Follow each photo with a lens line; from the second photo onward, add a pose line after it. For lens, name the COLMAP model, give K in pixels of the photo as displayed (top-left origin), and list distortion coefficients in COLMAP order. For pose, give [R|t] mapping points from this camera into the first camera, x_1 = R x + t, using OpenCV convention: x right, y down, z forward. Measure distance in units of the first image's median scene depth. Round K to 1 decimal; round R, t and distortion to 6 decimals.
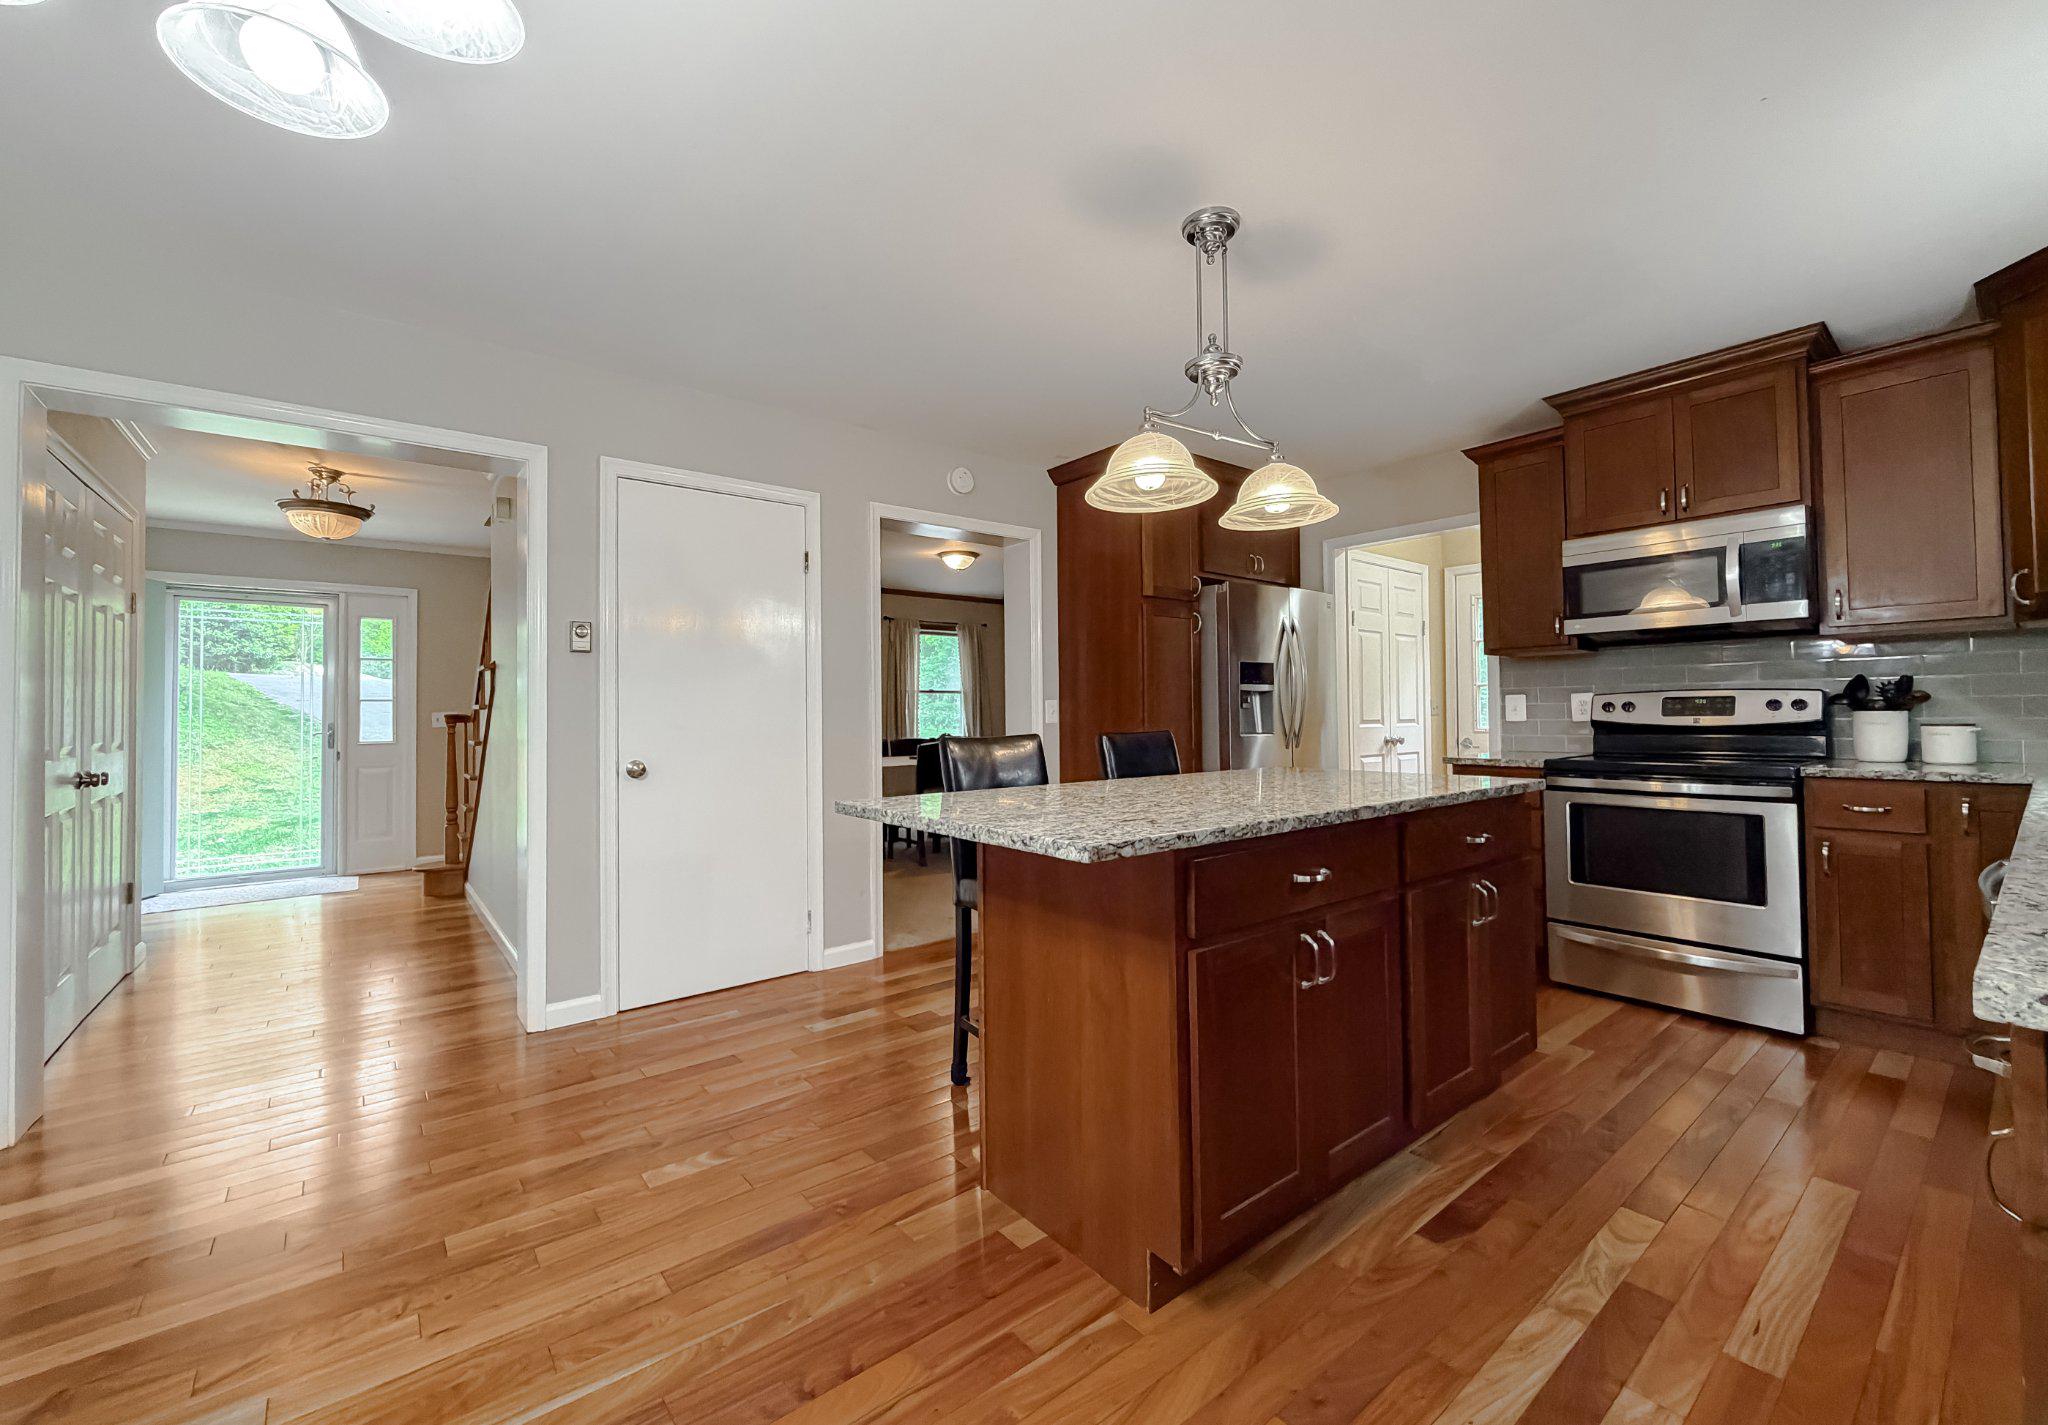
lens RADIAL K [[833.0, 0, 994.0], [0, 833.0, 700.1], [0, 0, 1]] dist [-0.000373, -0.000046]
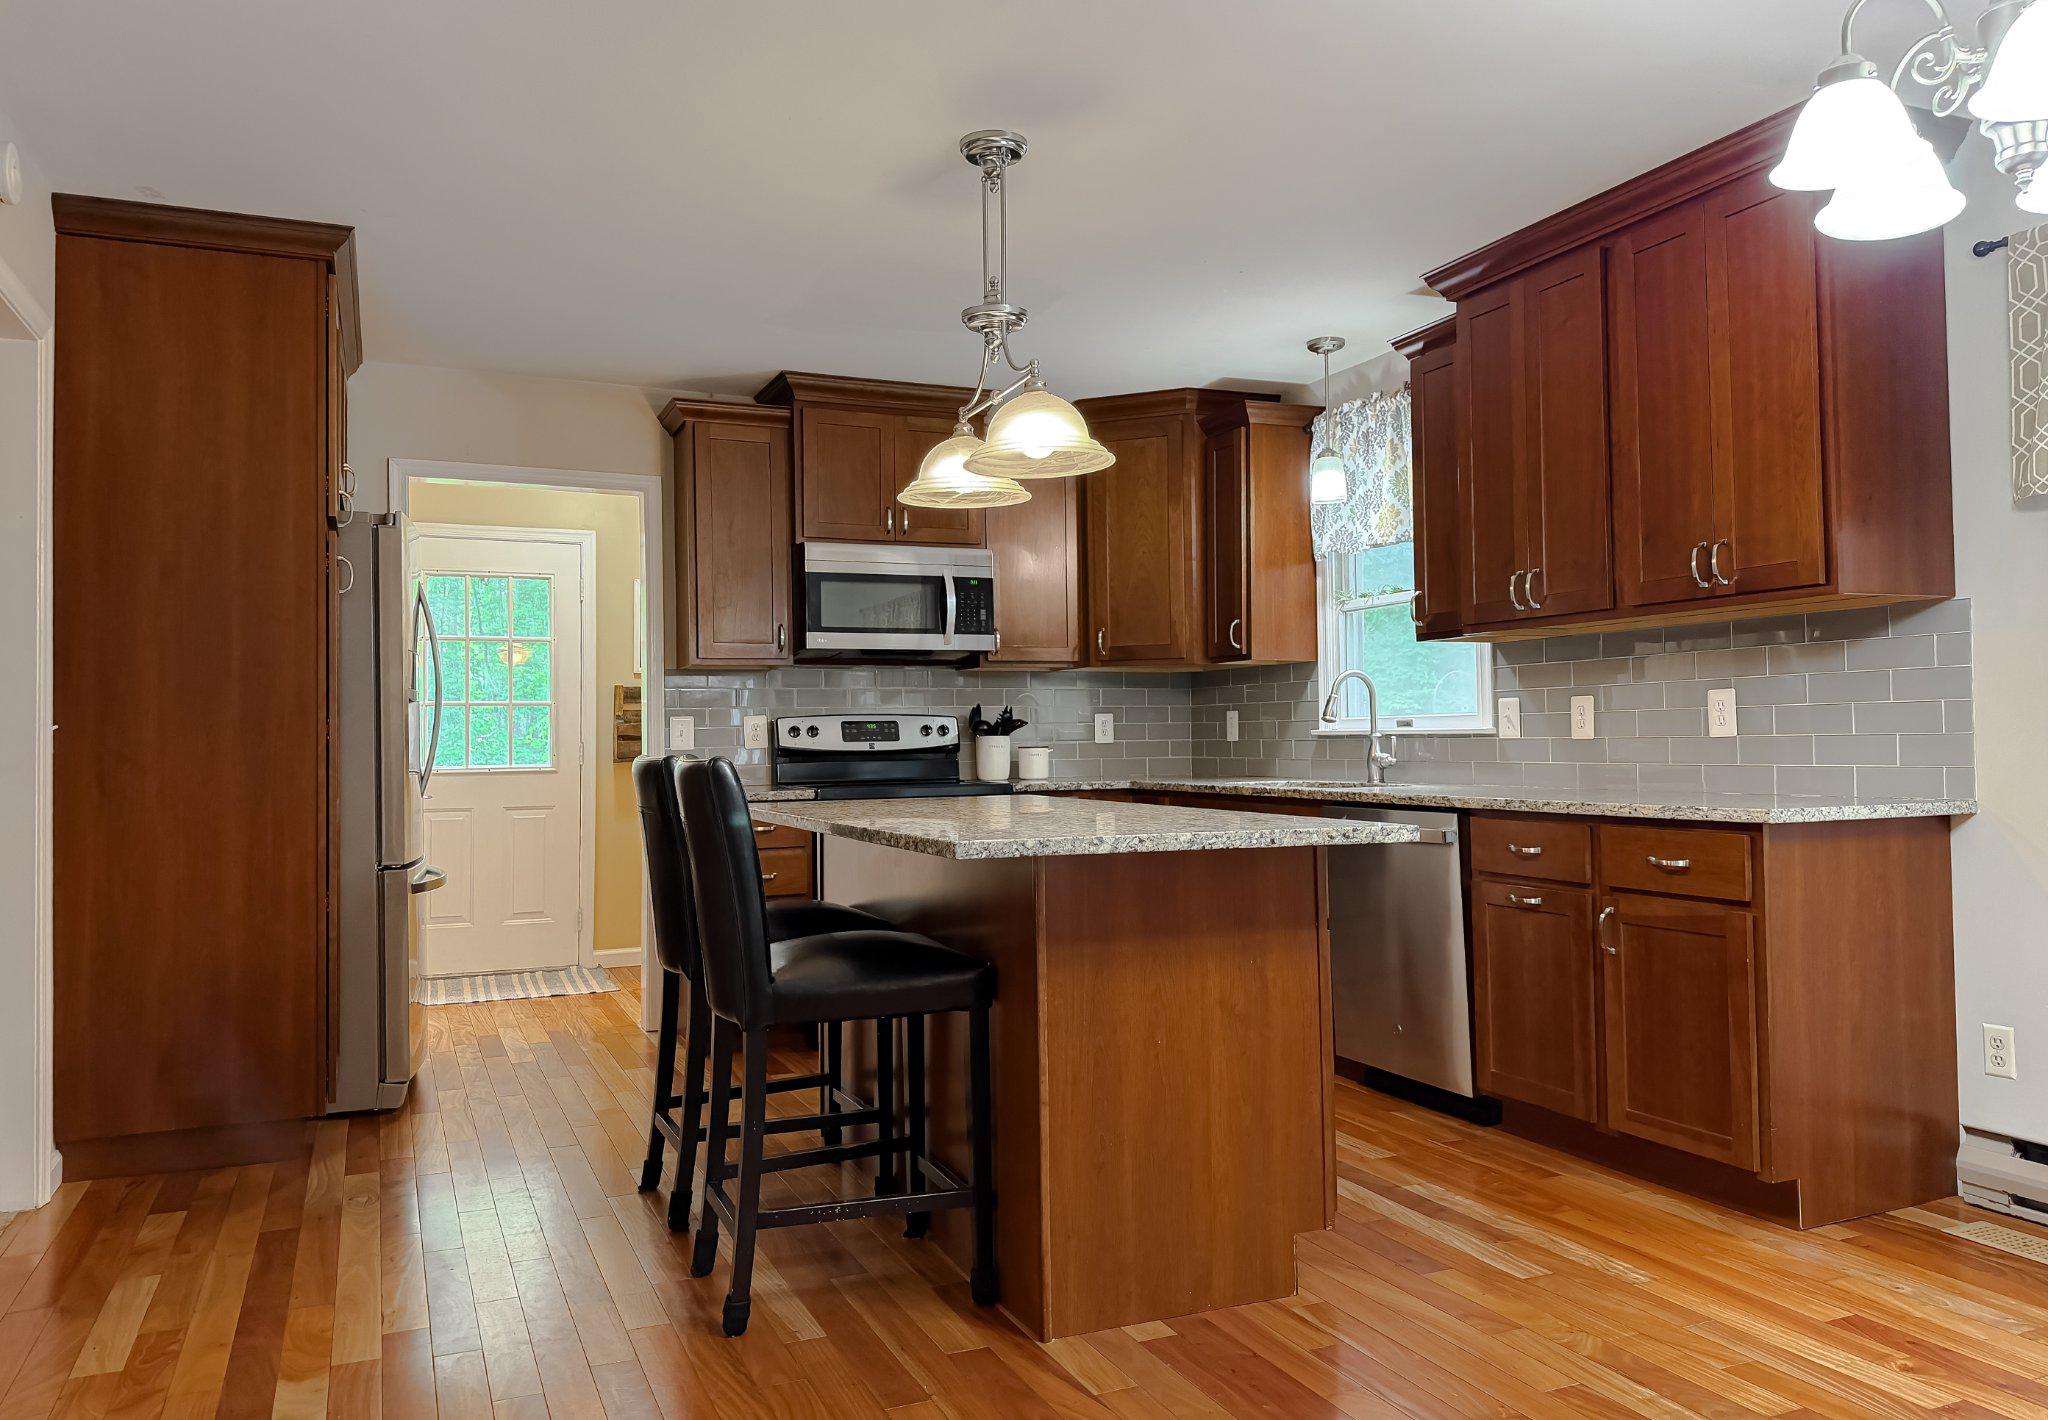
lens RADIAL K [[1483.1, 0, 1041.7], [0, 1483.1, 685.8], [0, 0, 1]] dist [0.076977, -0.106099]
pose [[0.238539, 0.044977, 0.970091, -0.859457], [-0.008157, 0.998984, -0.044311, 0.032157], [-0.971099, 0.002657, 0.238664, 0.427078]]
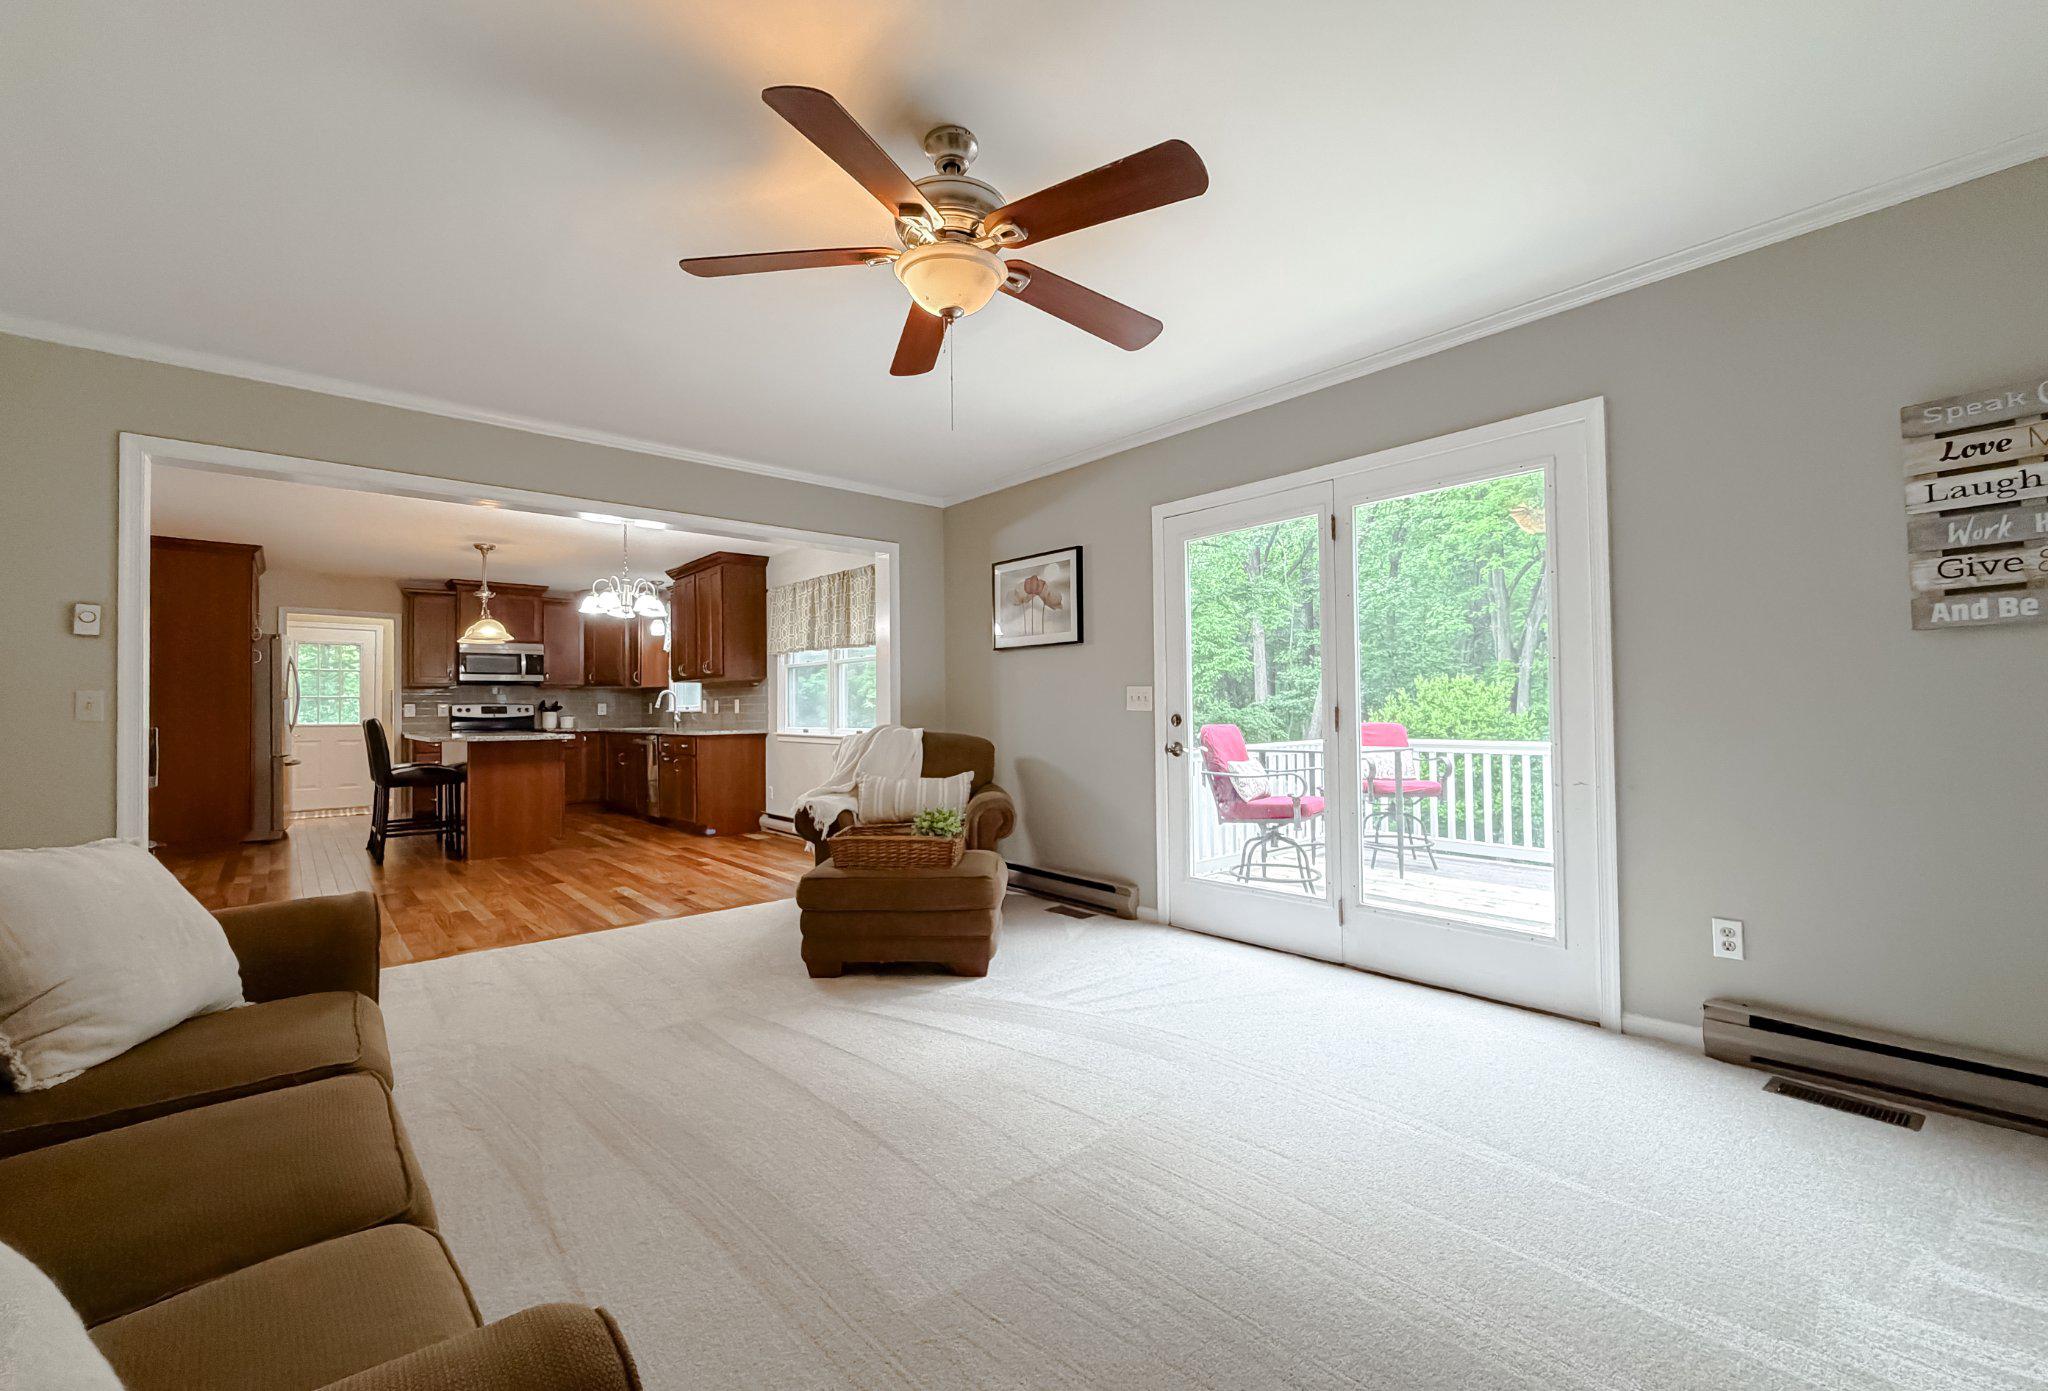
lens RADIAL K [[815.1, 0, 1021.6], [0, 815.1, 692.1], [0, 0, 1]] dist [-0.012557, -0.000007]
pose [[-0.088314, 0.035914, 0.995445, -1.975800], [-0.006690, 0.999306, -0.036647, 0.034871], [-0.996070, -0.009896, -0.088012, -0.449507]]
